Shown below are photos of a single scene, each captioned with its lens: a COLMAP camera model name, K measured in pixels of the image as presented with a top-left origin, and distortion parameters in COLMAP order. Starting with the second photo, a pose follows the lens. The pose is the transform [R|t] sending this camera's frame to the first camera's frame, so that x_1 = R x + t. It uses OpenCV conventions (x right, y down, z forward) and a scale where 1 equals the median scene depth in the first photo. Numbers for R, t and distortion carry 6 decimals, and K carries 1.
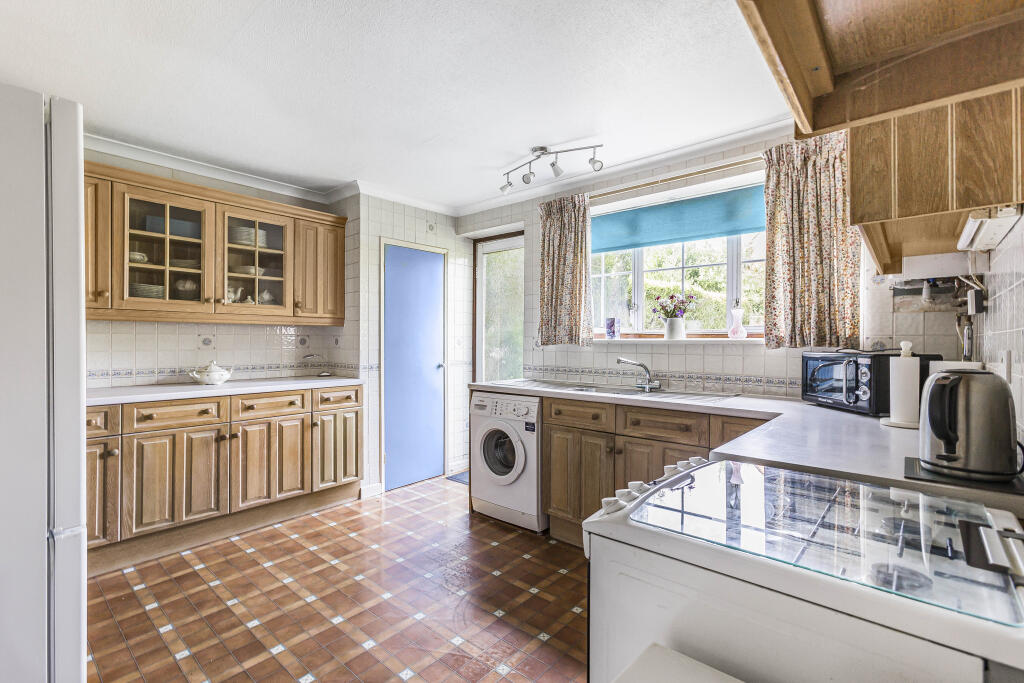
lens RADIAL K [[464.3, 0, 515.2], [0, 464.3, 340.4], [0, 0, 1]] dist [0.040187, -0.000338]
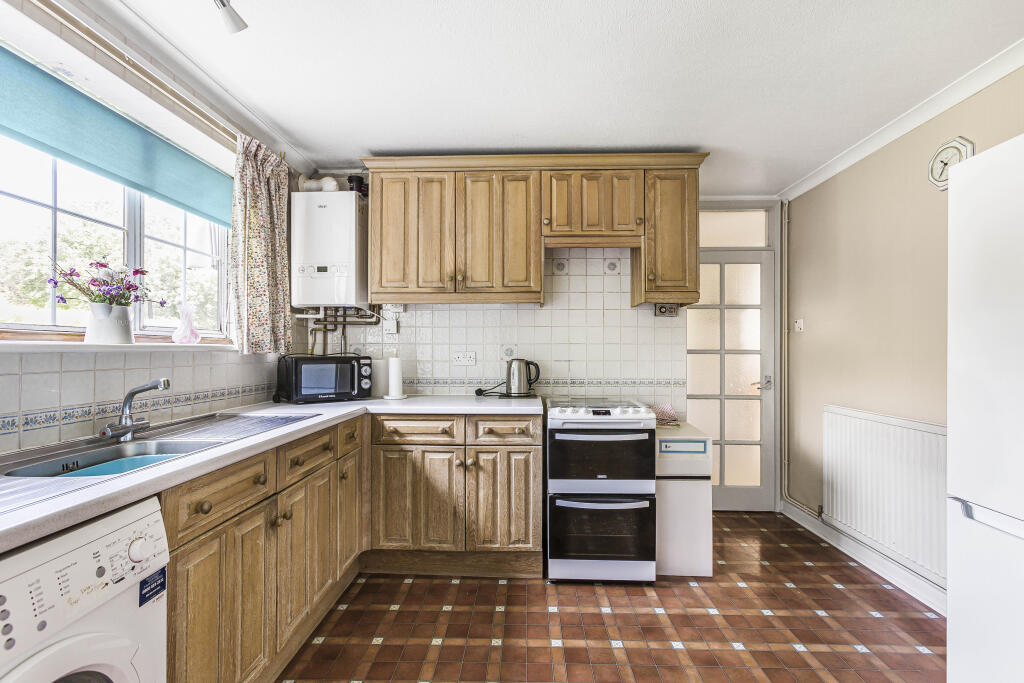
lens RADIAL K [[464.3, 0, 511.5], [0, 464.3, 343.9], [0, 0, 1]] dist [0.040187, -0.000338]
pose [[-0.640269, 0.003752, 0.768141, -0.930433], [-0.002184, 0.999975, -0.006705, -0.007101], [-0.768147, -0.005971, -0.640245, 1.797958]]
